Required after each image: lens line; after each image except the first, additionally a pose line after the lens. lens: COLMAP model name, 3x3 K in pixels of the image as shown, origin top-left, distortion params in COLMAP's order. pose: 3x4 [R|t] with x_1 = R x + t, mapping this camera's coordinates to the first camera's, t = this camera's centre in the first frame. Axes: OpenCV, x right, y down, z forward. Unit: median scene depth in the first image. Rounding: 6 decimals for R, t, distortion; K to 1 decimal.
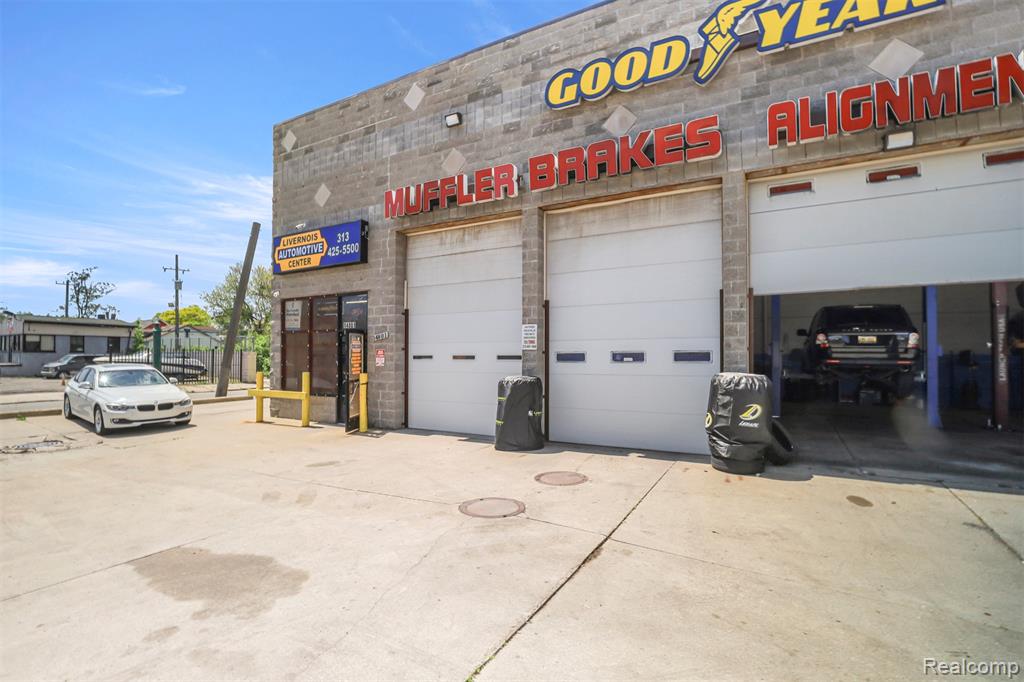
lens RADIAL K [[483.2, 0, 508.6], [0, 483.2, 346.0], [0, 0, 1]] dist [-0.025962, 0.003543]
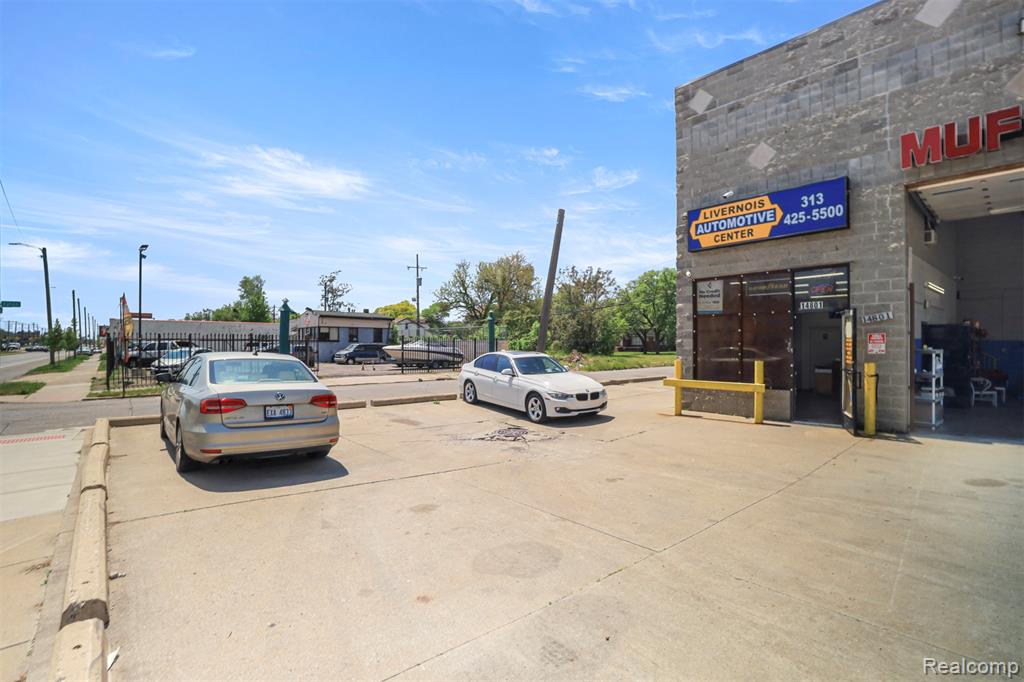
lens RADIAL K [[483.2, 0, 519.3], [0, 483.2, 340.8], [0, 0, 1]] dist [-0.025962, 0.003543]
pose [[0.946545, -0.001588, -0.322567, -0.532739], [0.004760, 0.999948, 0.009045, 0.008300], [0.322536, -0.010097, 0.946503, 0.045786]]
